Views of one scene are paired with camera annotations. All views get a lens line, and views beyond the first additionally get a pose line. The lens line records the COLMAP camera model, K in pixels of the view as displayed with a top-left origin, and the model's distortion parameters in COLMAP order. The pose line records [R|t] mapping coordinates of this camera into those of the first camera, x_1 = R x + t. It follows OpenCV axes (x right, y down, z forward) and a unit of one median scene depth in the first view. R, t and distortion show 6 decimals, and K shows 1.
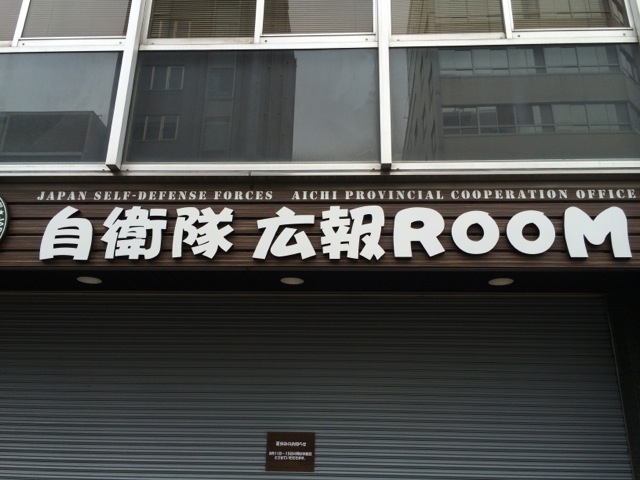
lens RADIAL K [[553.8, 0, 320.7], [0, 553.8, 240.1], [0, 0, 1]] dist [0.015086, 0.004230]
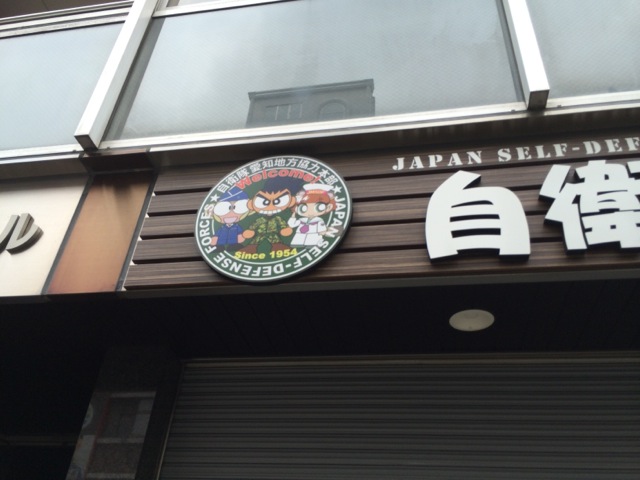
lens RADIAL K [[553.8, 0, 320.1], [0, 553.8, 239.5], [0, 0, 1]] dist [0.015086, 0.004230]
pose [[0.990366, -0.045480, -0.130793, -0.531740], [0.008629, 0.962960, -0.269507, 0.152650], [0.138205, 0.265781, 0.954075, 0.487304]]
